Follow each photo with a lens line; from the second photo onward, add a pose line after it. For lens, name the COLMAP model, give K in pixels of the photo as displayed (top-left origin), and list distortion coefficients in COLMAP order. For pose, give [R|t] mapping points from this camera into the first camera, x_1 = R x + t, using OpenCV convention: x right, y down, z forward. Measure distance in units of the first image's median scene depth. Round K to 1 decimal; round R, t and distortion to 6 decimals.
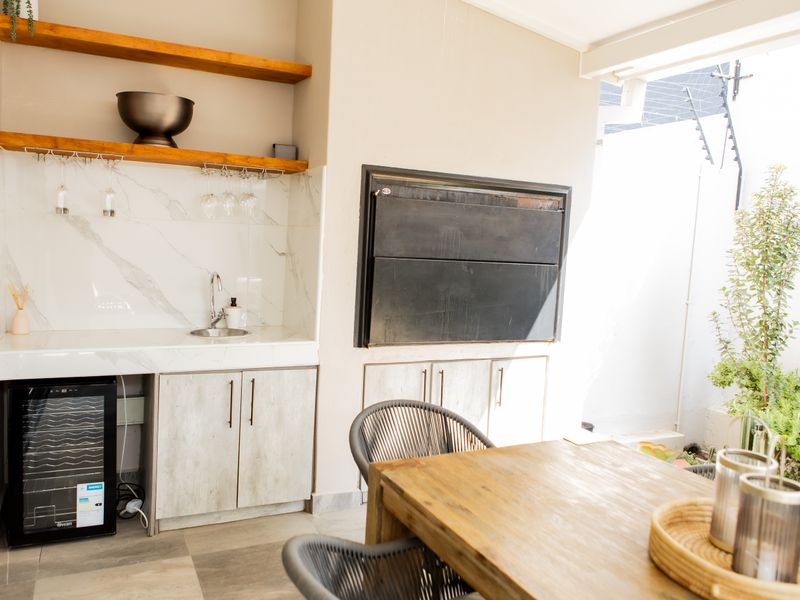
lens RADIAL K [[624.8, 0, 398.4], [0, 624.8, 294.9], [0, 0, 1]] dist [-0.028880, 0.024309]
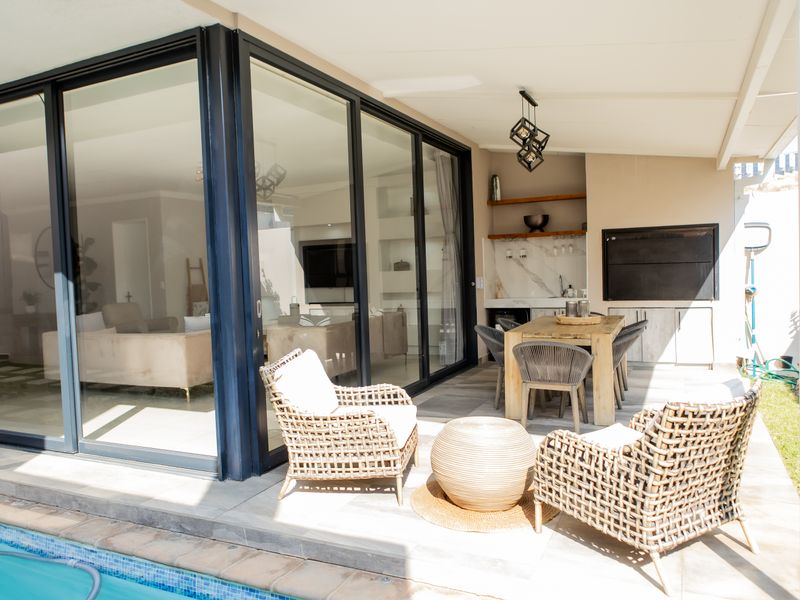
lens RADIAL K [[624.8, 0, 399.8], [0, 624.8, 300.0], [0, 0, 1]] dist [-0.028880, 0.024309]
pose [[0.620628, -0.031685, -0.783465, 1.411686], [0.001665, 0.999234, -0.039092, 0.179015], [0.784103, 0.022957, 0.620205, -1.231816]]
